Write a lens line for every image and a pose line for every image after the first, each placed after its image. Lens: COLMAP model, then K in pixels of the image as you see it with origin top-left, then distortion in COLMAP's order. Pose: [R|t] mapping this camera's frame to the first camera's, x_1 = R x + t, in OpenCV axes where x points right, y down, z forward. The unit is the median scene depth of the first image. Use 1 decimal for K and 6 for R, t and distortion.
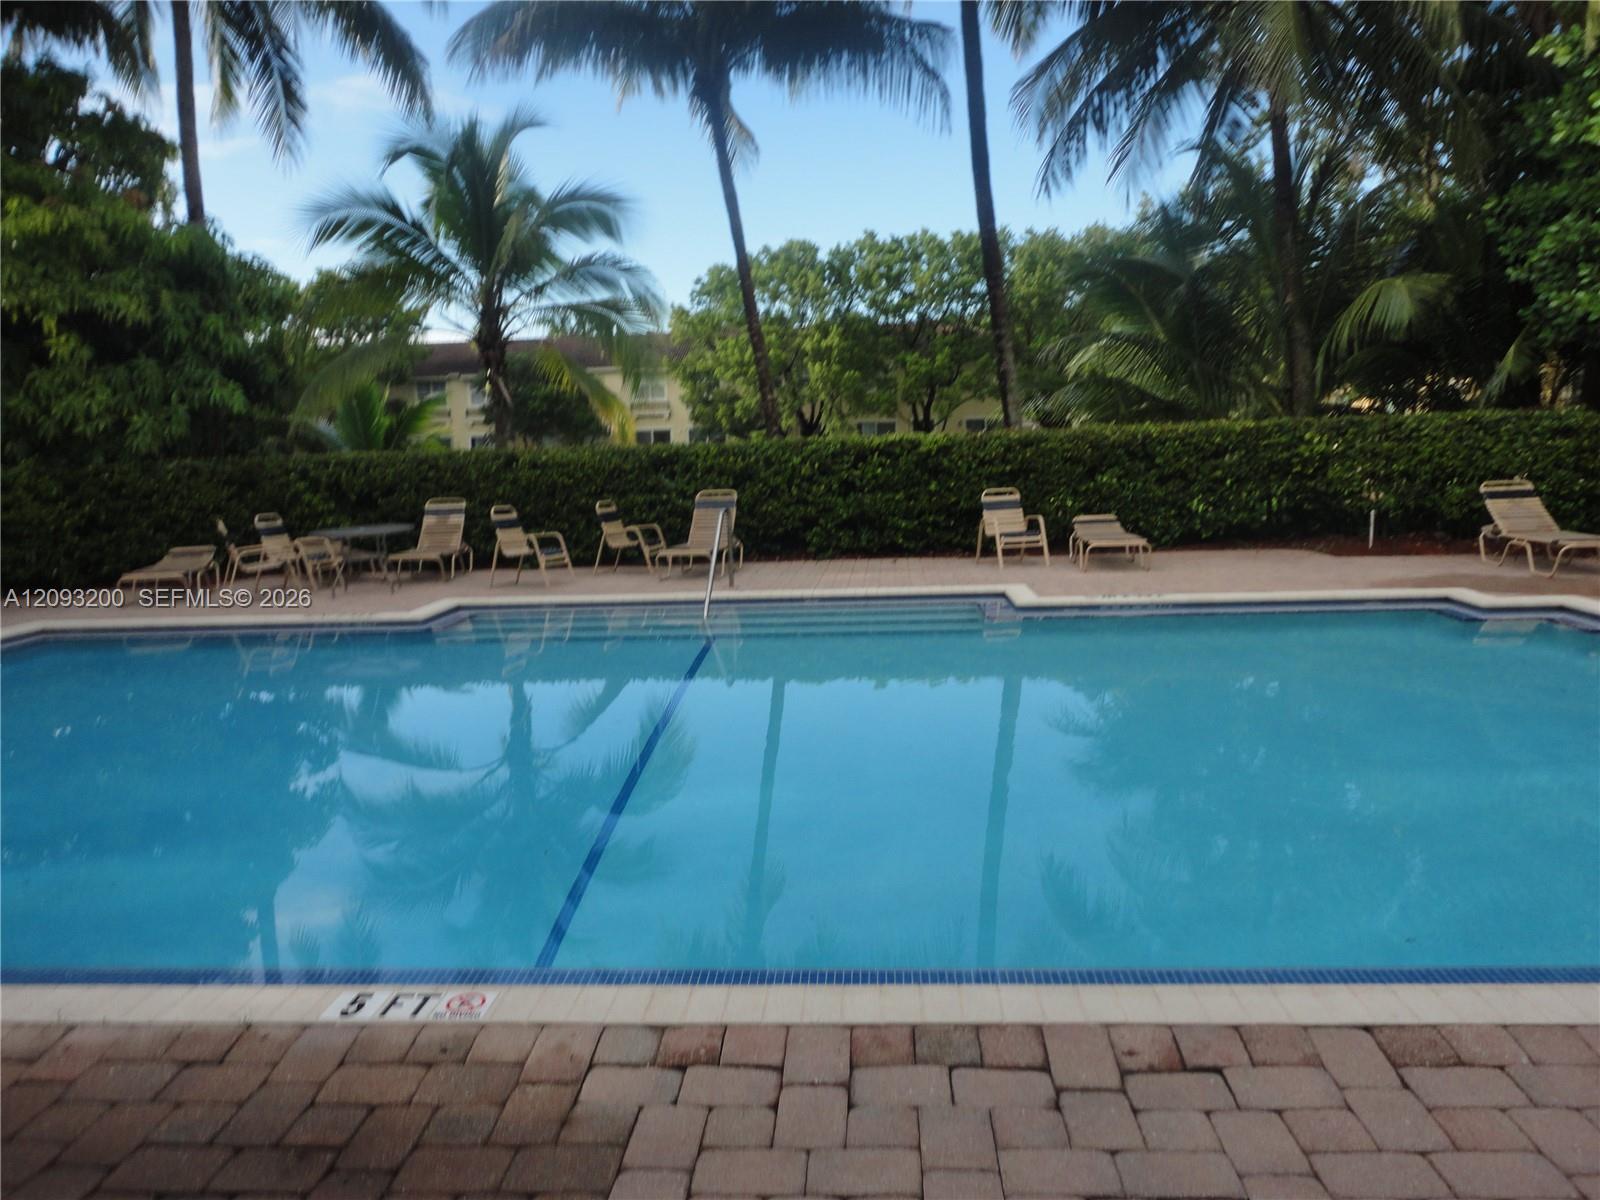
lens RADIAL K [[1161.9, 0, 800.0], [0, 1161.9, 600.0], [0, 0, 1]] dist [-0.000615, -0.000343]
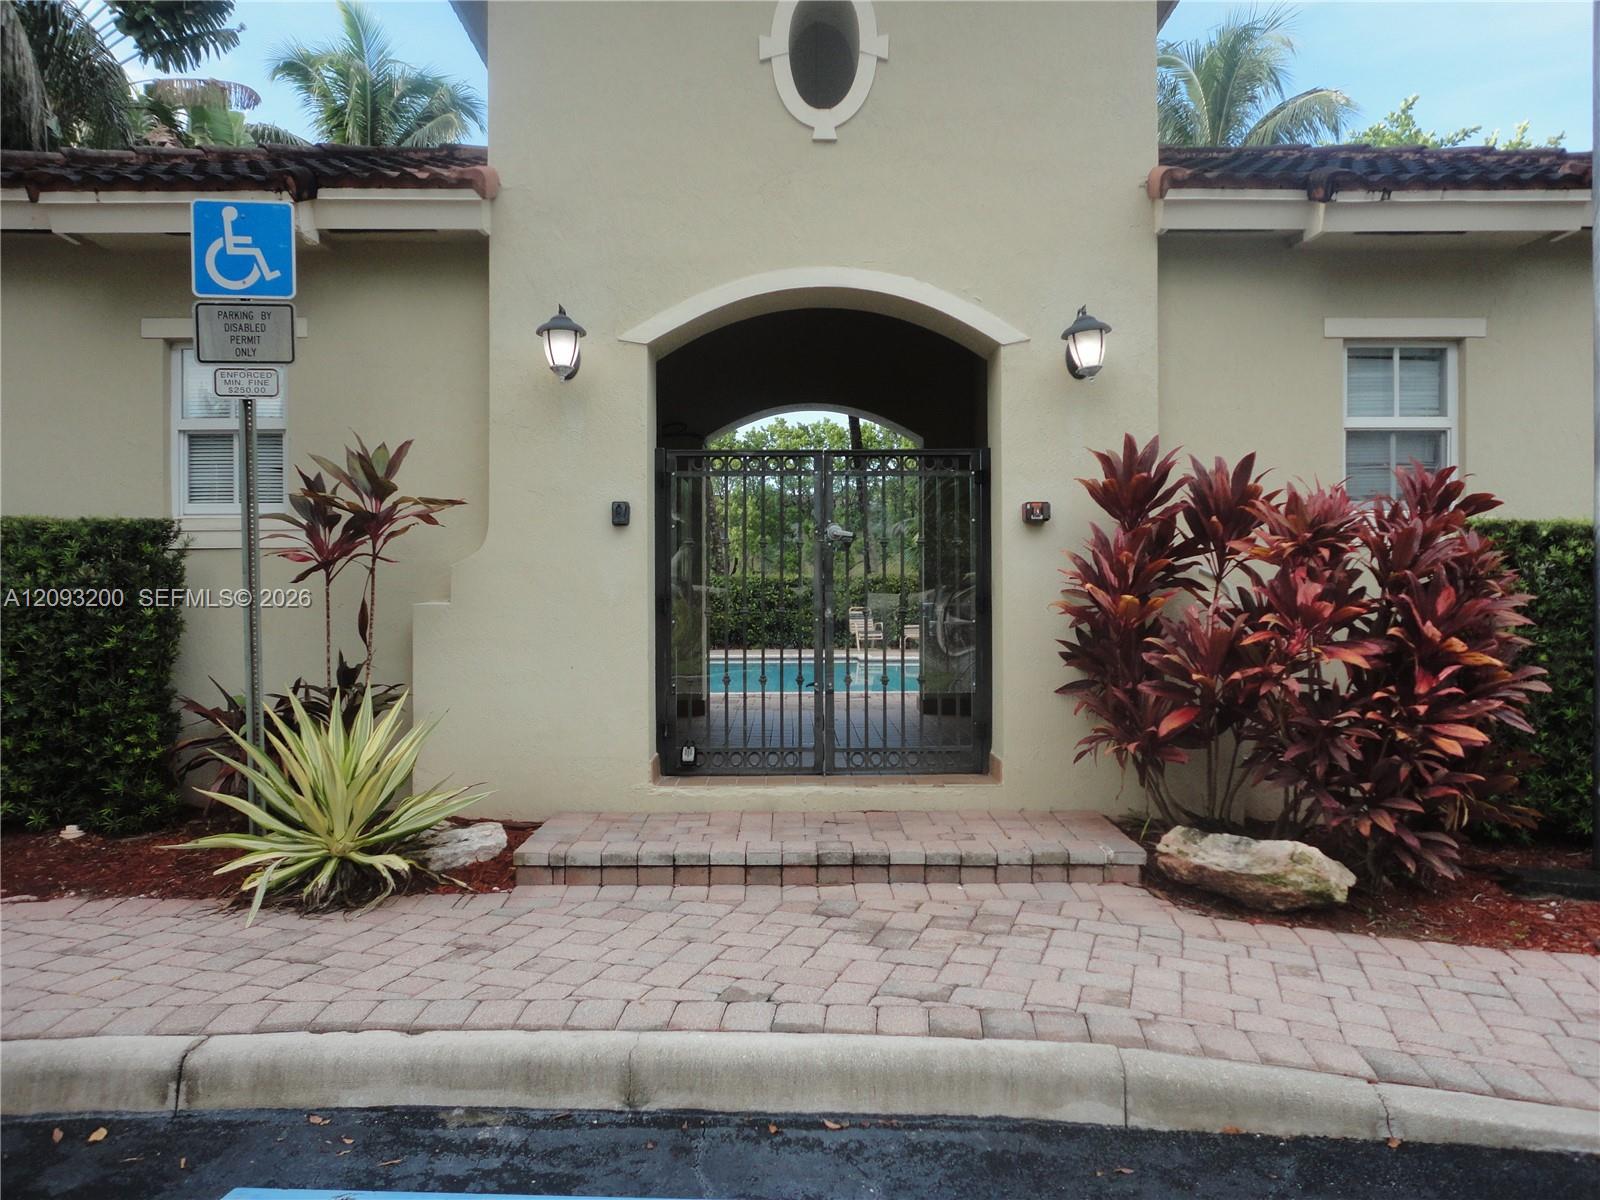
lens RADIAL K [[1161.9, 0, 800.0], [0, 1161.9, 600.0], [0, 0, 1]] dist [-0.000615, -0.000343]
pose [[0.996094, 0.031563, 0.082464, -0.014365], [-0.019929, 0.990193, -0.138275, 0.033569], [-0.086019, 0.136091, 0.986955, -0.172010]]
